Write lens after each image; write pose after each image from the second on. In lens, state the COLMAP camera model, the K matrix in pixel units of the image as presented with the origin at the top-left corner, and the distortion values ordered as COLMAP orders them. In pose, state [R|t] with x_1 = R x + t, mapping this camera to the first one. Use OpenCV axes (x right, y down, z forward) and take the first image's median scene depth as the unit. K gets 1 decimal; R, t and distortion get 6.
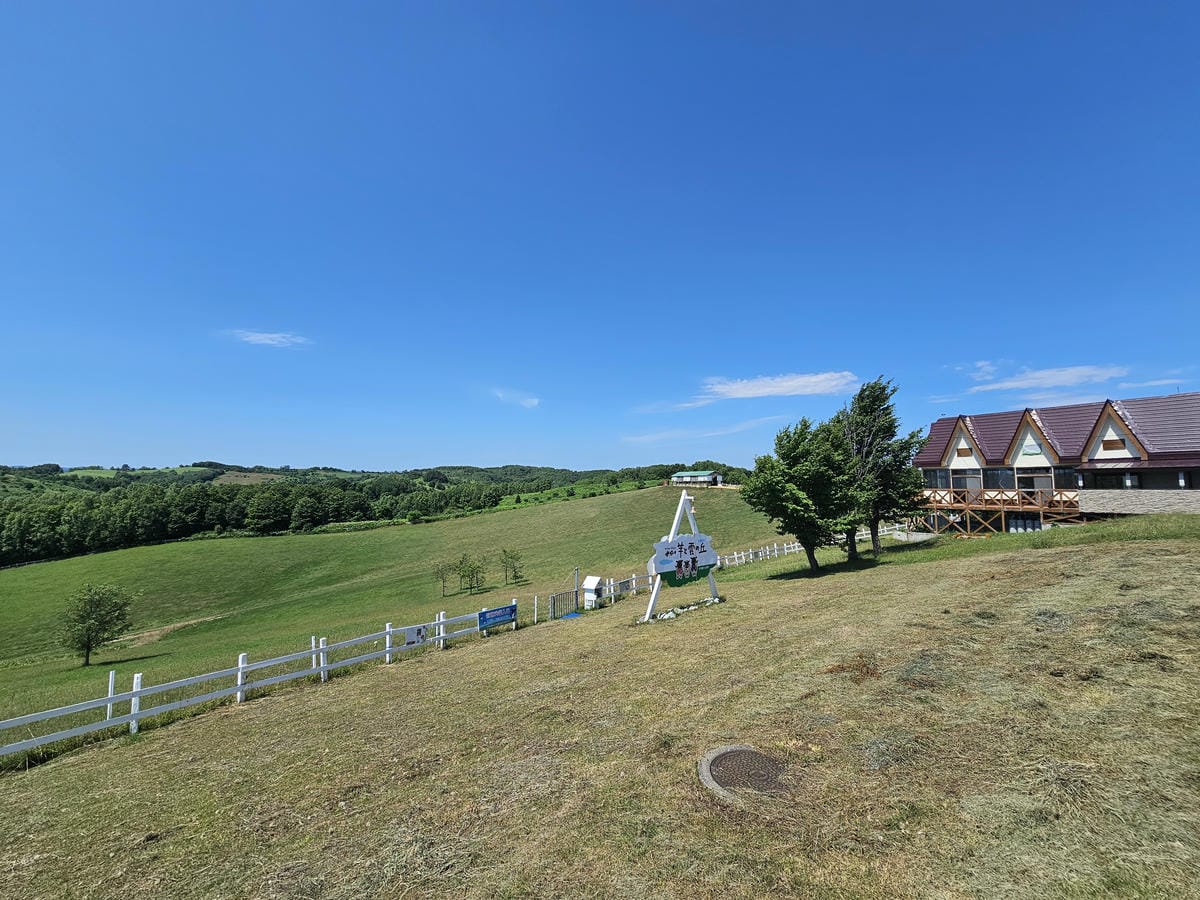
lens RADIAL K [[490.7, 0, 596.4], [0, 490.7, 446.6], [0, 0, 1]] dist [-0.003111, -0.000316]
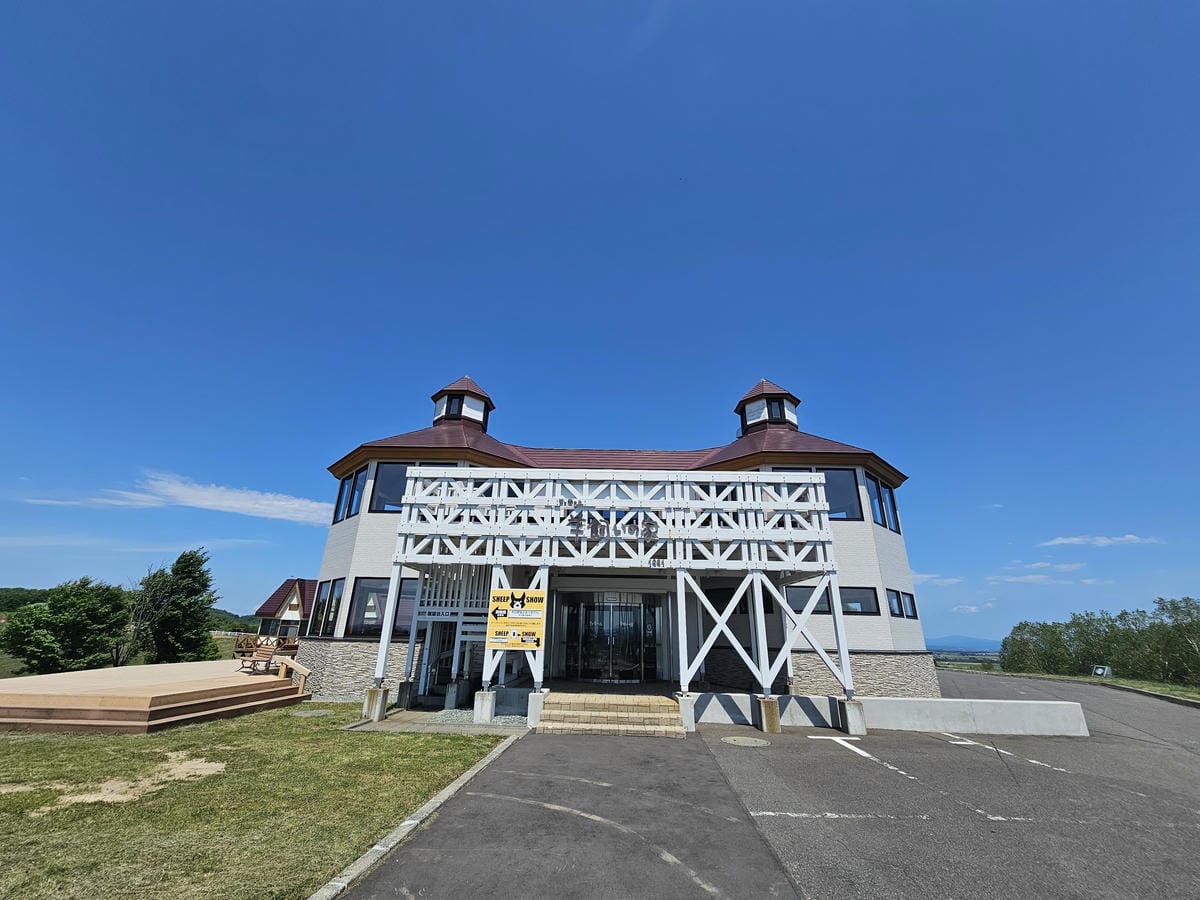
lens RADIAL K [[490.7, 0, 604.2], [0, 490.7, 451.6], [0, 0, 1]] dist [-0.003111, -0.000316]
pose [[0.546707, 0.305593, 0.779566, 0.014912], [-0.086941, 0.946707, -0.310142, -0.021564], [-0.832798, 0.101781, 0.544140, -0.214086]]
